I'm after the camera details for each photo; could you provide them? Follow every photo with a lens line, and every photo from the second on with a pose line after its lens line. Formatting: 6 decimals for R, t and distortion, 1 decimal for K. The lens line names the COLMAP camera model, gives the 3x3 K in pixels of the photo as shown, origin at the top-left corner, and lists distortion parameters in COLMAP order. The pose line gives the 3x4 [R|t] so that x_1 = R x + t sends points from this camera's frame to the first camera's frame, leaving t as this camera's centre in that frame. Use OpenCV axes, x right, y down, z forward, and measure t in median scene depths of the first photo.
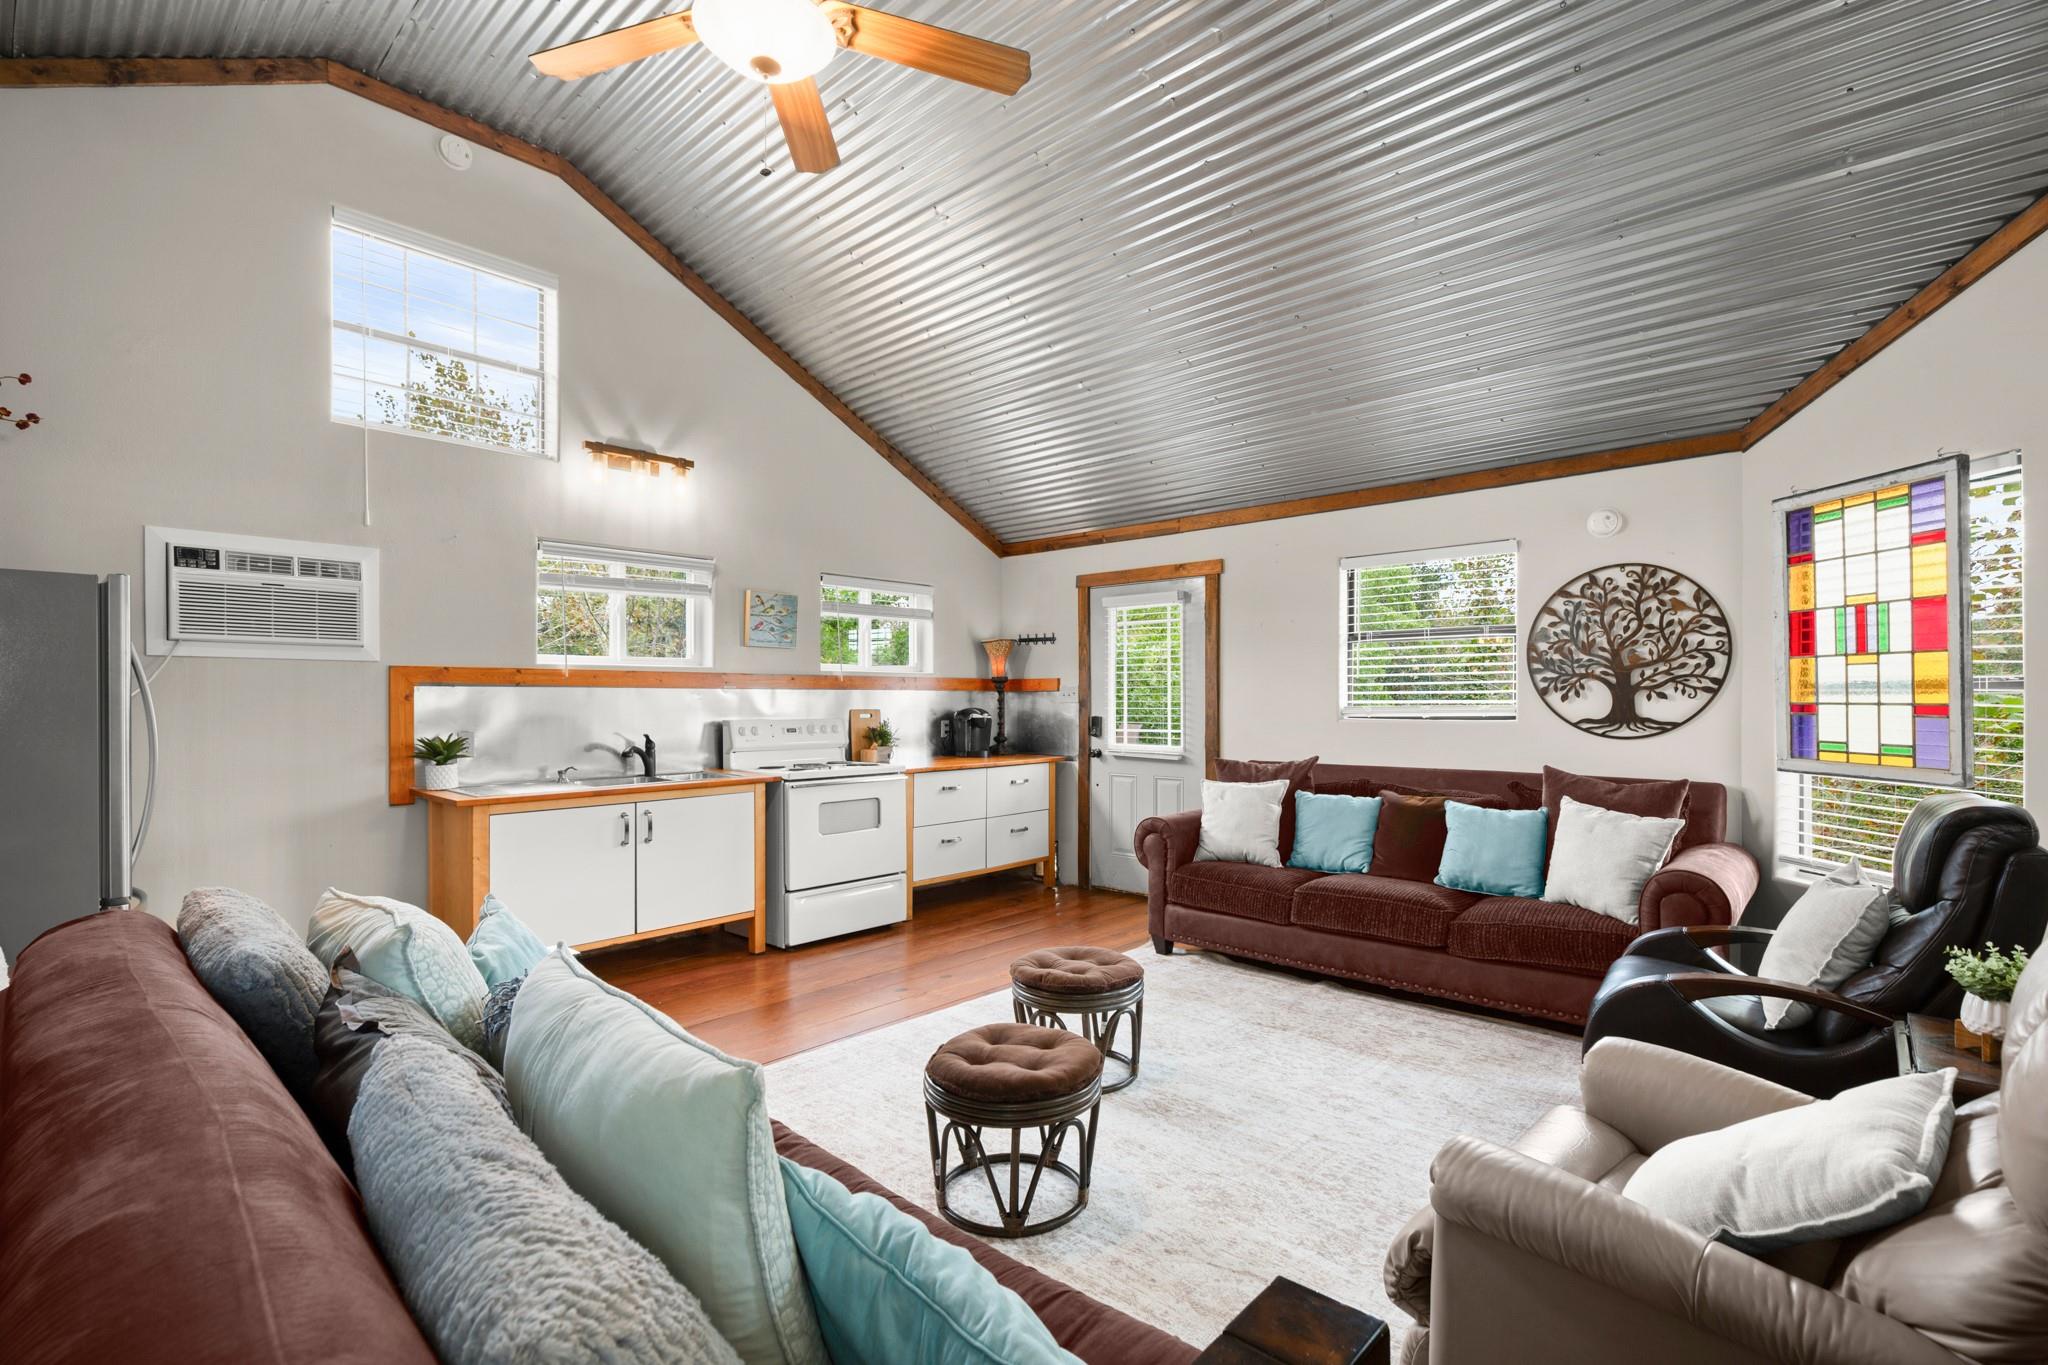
lens RADIAL K [[930.5, 0, 1037.1], [0, 930.5, 697.9], [0, 0, 1]] dist [0.004026, -0.000006]
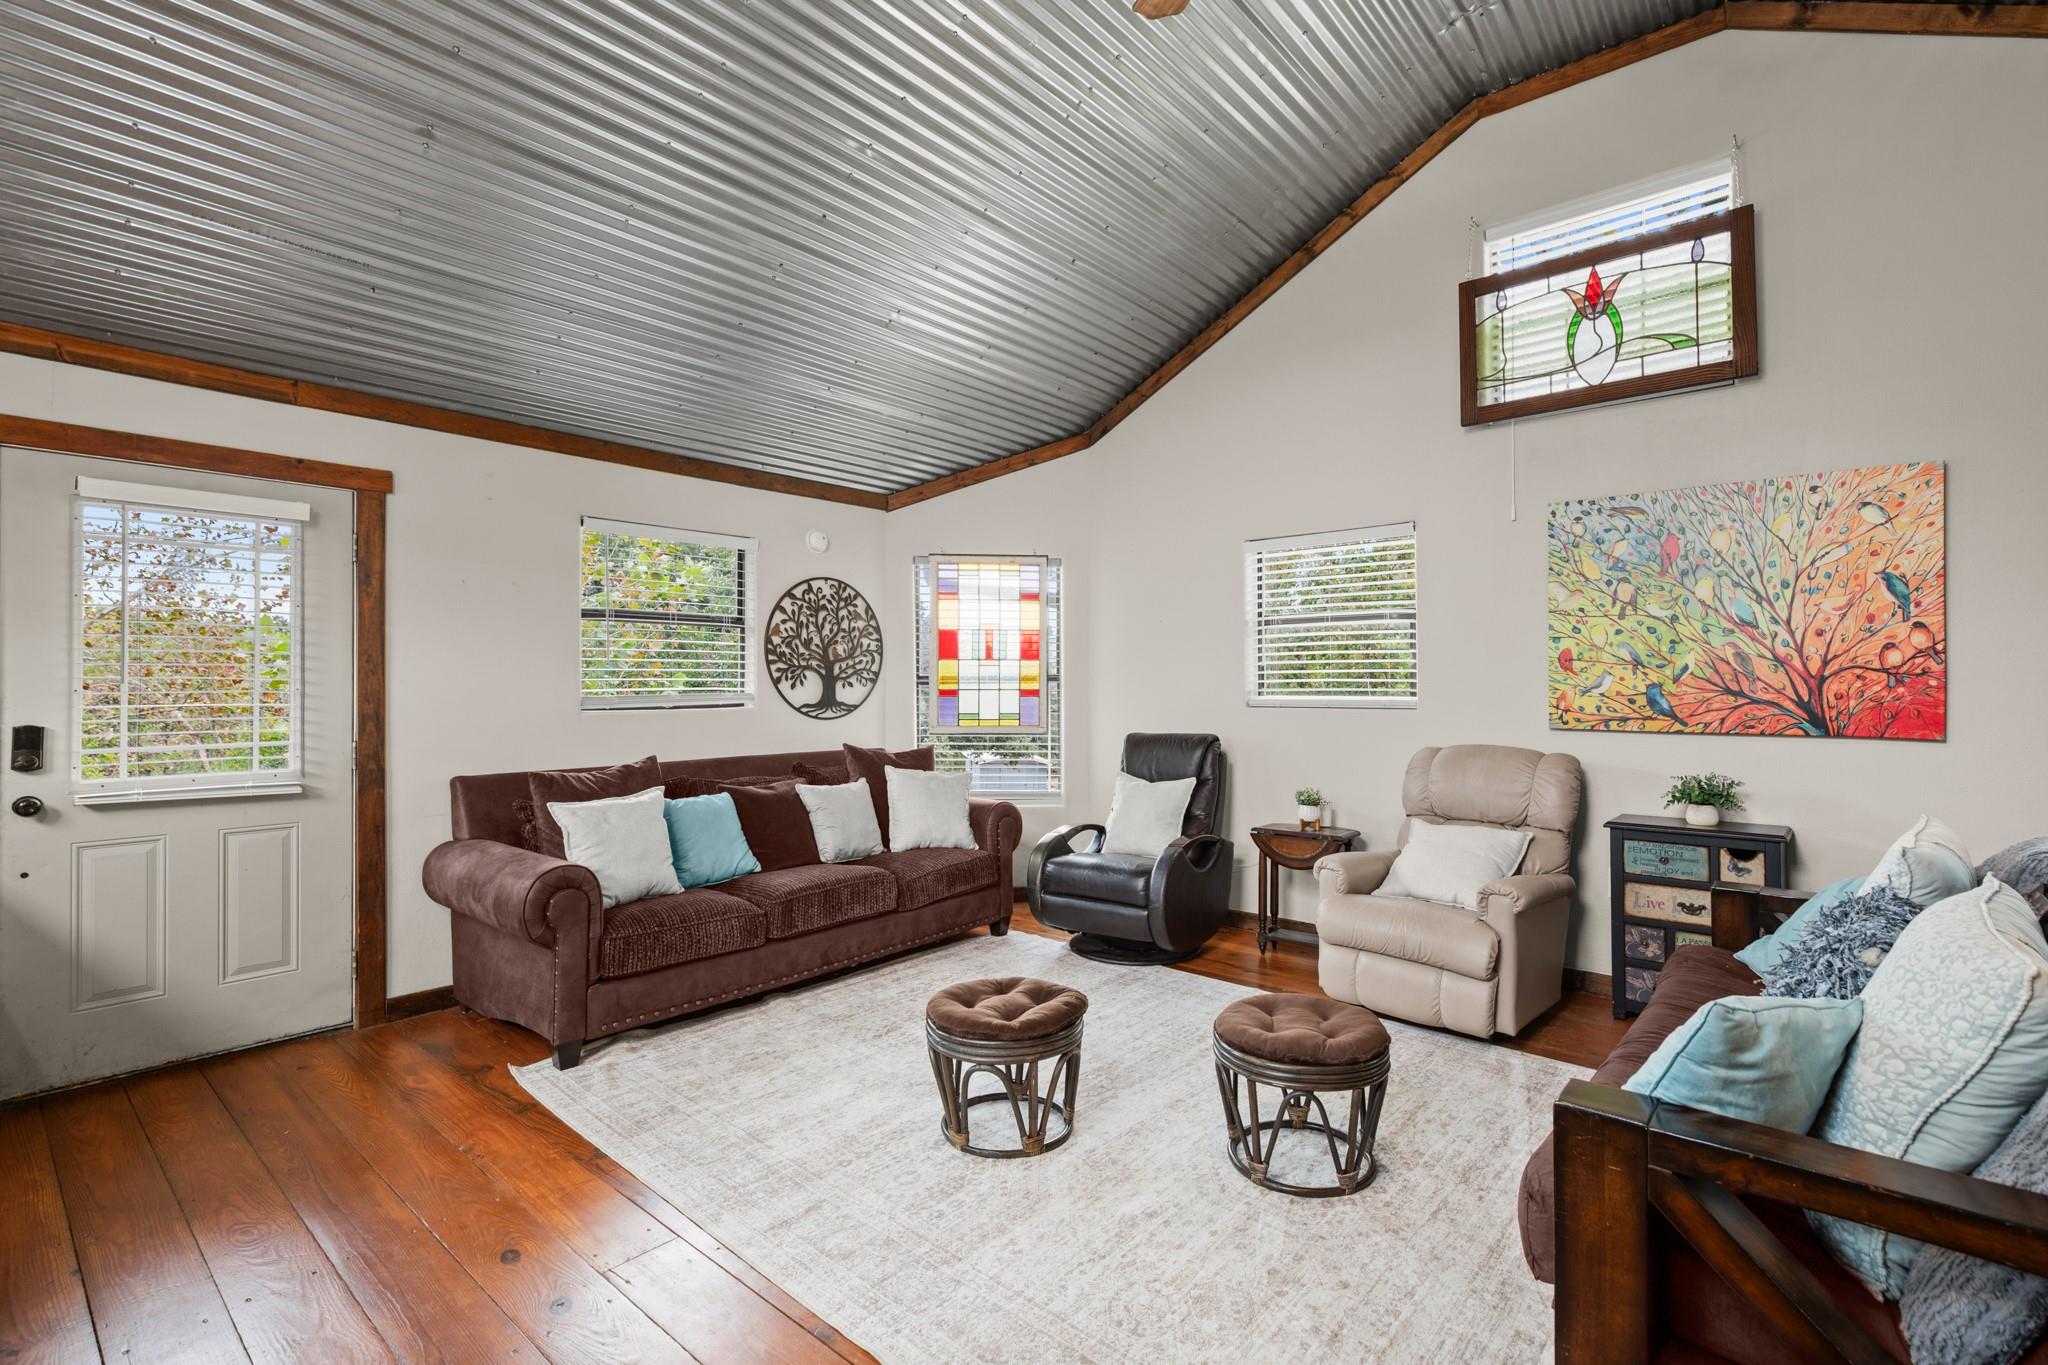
lens RADIAL K [[927.5, 0, 1034.1], [0, 927.5, 682.0], [0, 0, 1]] dist [0.001865, -0.000014]
pose [[-0.028404, 0.006463, 0.999576, -0.613212], [0.002299, 0.999977, -0.006400, 0.002888], [-0.999594, 0.002116, -0.028418, 0.769505]]
